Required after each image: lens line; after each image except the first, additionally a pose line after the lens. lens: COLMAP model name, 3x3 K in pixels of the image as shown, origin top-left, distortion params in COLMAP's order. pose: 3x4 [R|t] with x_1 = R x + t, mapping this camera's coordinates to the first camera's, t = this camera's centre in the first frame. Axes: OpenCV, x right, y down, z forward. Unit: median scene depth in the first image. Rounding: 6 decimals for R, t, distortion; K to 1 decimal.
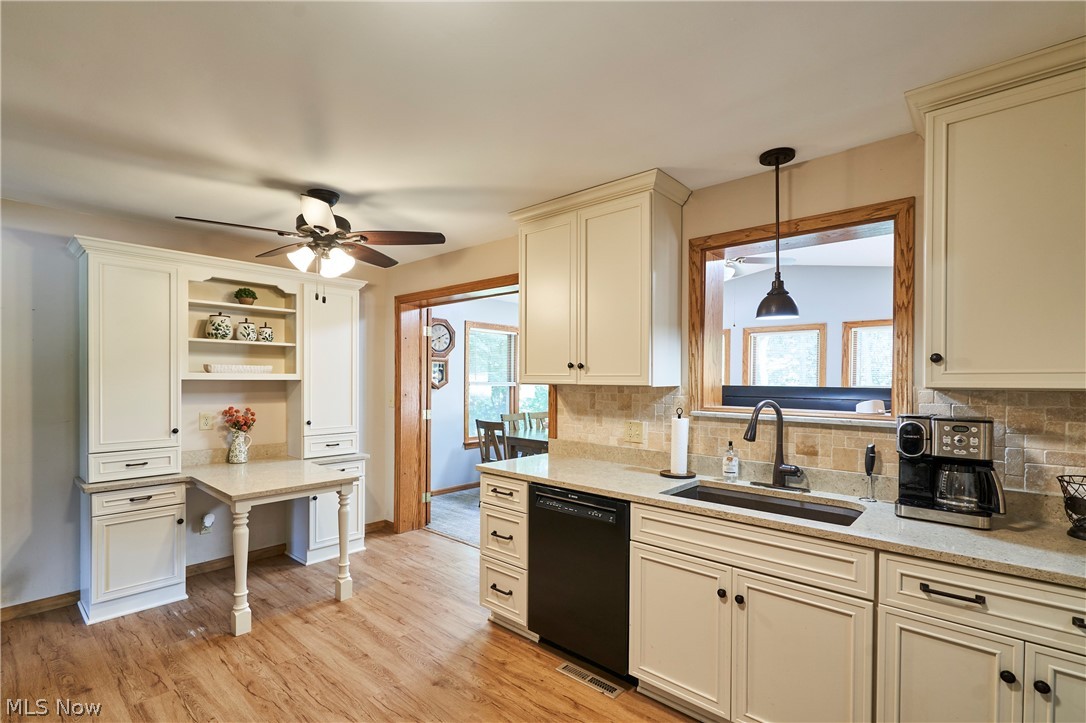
lens RADIAL K [[503.9, 0, 541.1], [0, 503.9, 379.9], [0, 0, 1]] dist [-0.000365, -0.000103]
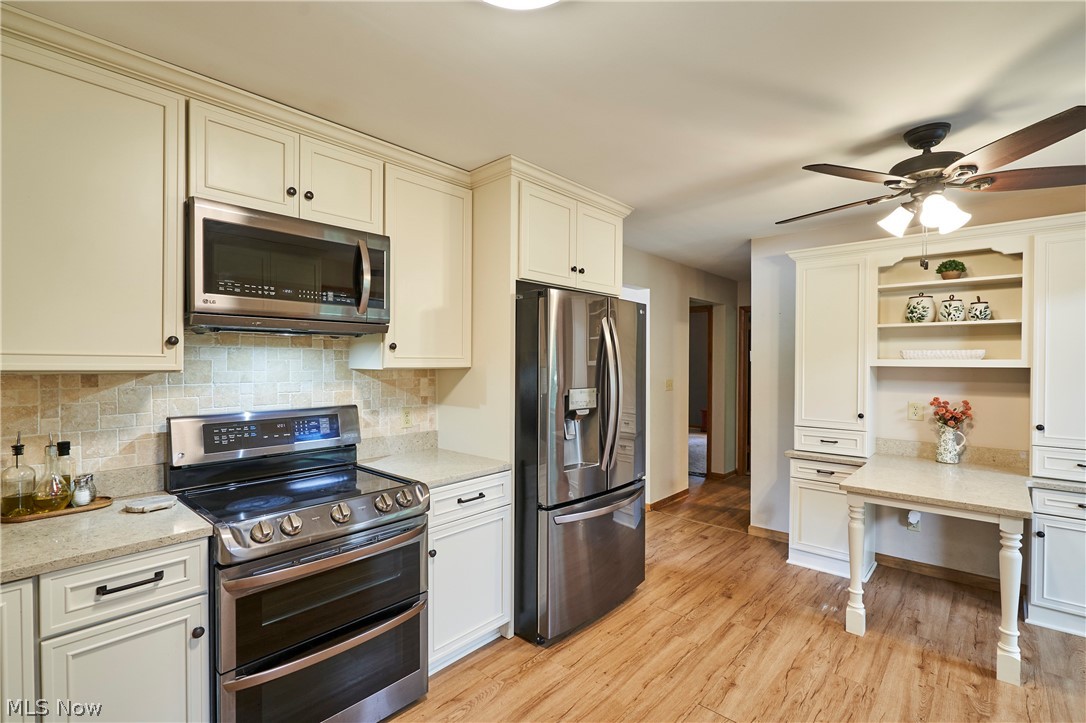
lens RADIAL K [[500.1, 0, 543.0], [0, 500.1, 361.5], [0, 0, 1]] dist [0.000131, 0.000138]
pose [[-0.002767, -0.005960, -0.999978, 0.277382], [-0.007551, 0.999954, -0.005939, 0.000773], [0.999968, 0.007535, -0.002812, 0.321474]]
